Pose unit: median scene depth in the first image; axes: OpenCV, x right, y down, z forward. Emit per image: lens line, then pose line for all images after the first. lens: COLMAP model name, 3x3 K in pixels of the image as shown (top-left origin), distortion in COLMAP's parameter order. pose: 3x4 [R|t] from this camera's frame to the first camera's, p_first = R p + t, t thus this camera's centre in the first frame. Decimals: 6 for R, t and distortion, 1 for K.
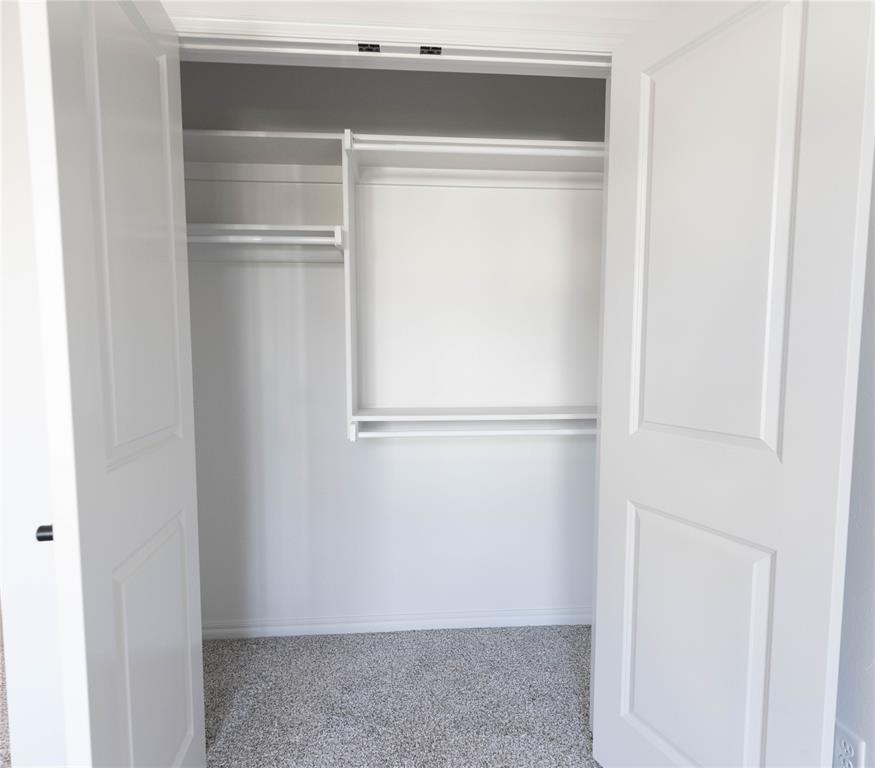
lens RADIAL K [[511.2, 0, 437.4], [0, 511.2, 396.5], [0, 0, 1]] dist [0.009784, 0.000436]
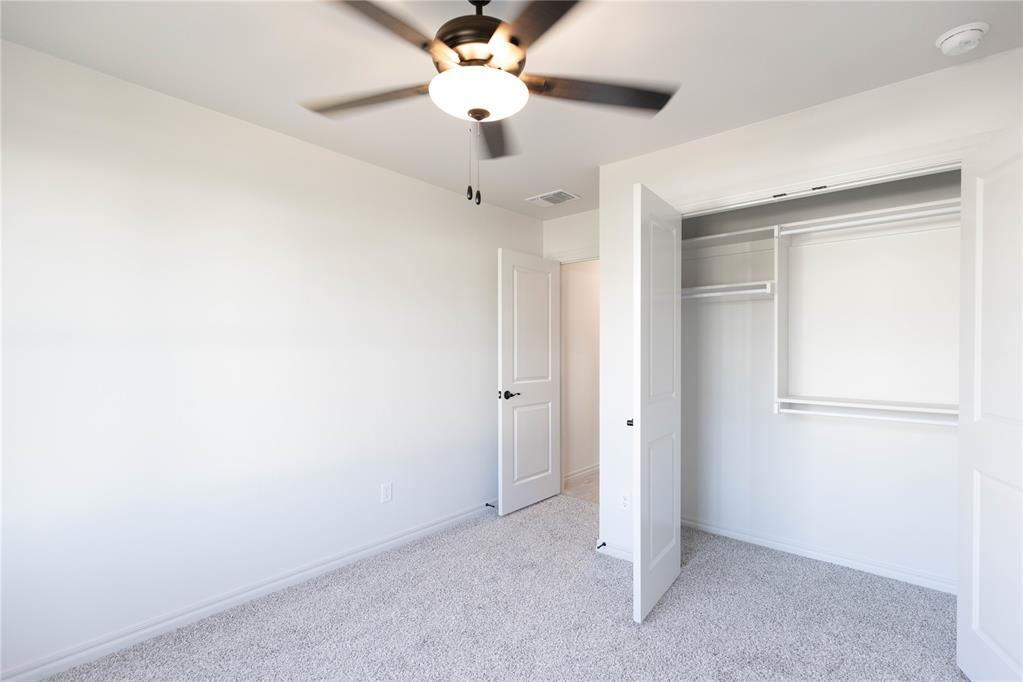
lens RADIAL K [[471.8, 0, 511.3], [0, 471.8, 346.9], [0, 0, 1]] dist [0.000415, -0.000308]
pose [[0.700713, 0.000430, -0.713443, 0.307631], [-0.060049, 0.996487, -0.058377, 0.015799], [0.710912, 0.083747, 0.698277, -0.632529]]
